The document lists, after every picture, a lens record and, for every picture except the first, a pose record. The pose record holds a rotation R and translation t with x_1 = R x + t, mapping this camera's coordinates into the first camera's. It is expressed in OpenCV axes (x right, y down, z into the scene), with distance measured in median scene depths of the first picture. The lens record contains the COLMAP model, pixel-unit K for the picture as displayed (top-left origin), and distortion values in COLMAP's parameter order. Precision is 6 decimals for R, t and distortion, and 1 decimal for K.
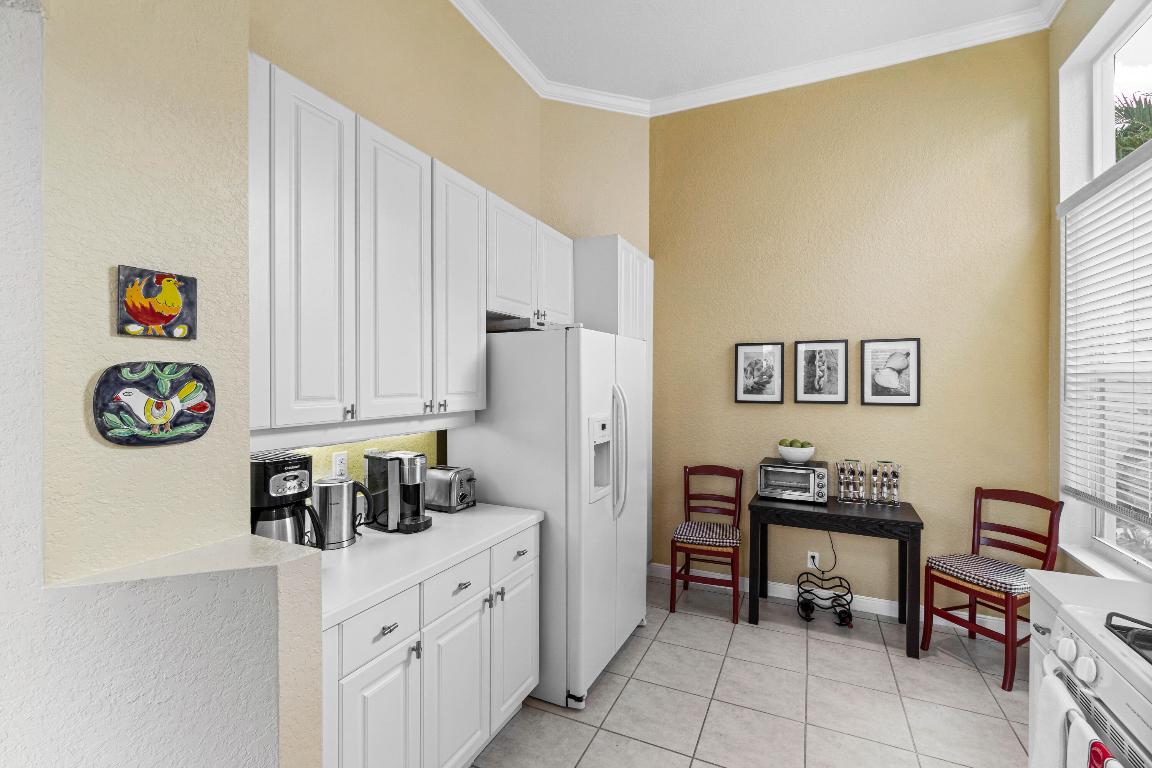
lens RADIAL K [[500.4, 0, 572.3], [0, 500.4, 378.1], [0, 0, 1]] dist [-0.000501, -0.000112]
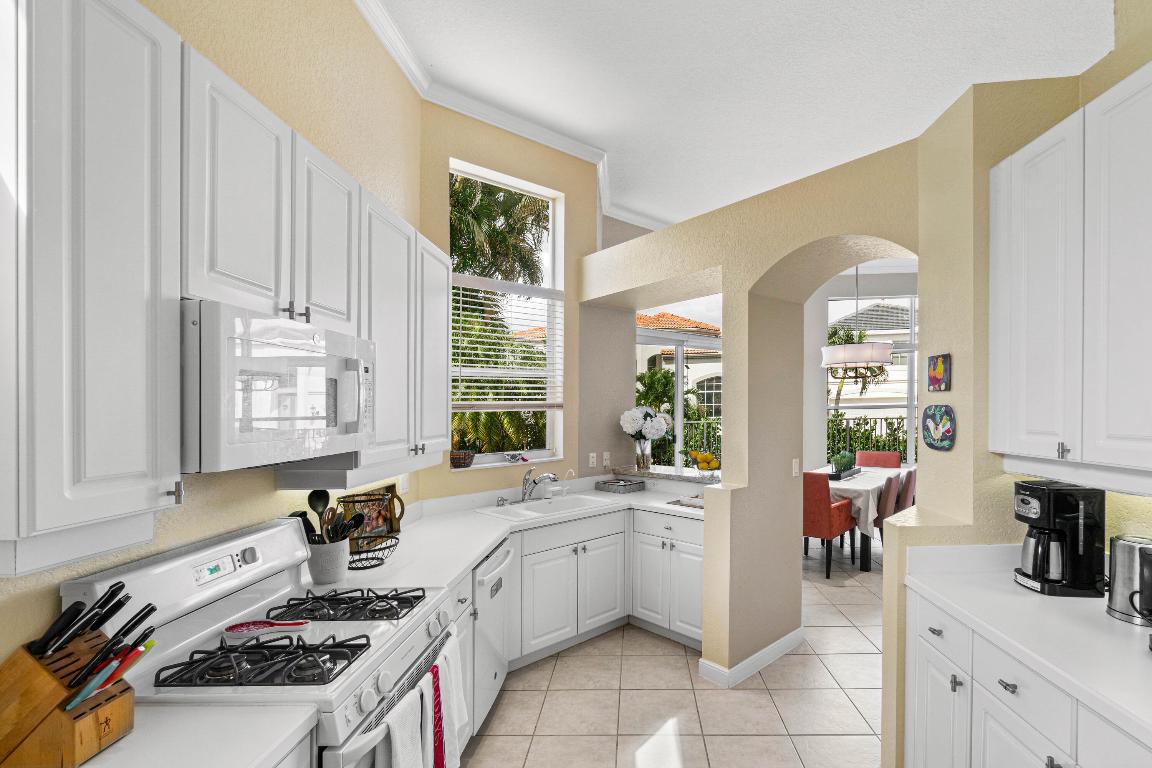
lens RADIAL K [[525.9, 0, 614.0], [0, 525.9, 418.9], [0, 0, 1]] dist [-0.002128, 0.000290]
pose [[-0.920327, 0.028705, -0.390095, 0.375936], [0.026454, 0.999588, 0.011144, -0.012592], [0.390254, -0.000063, -0.920707, 0.854250]]
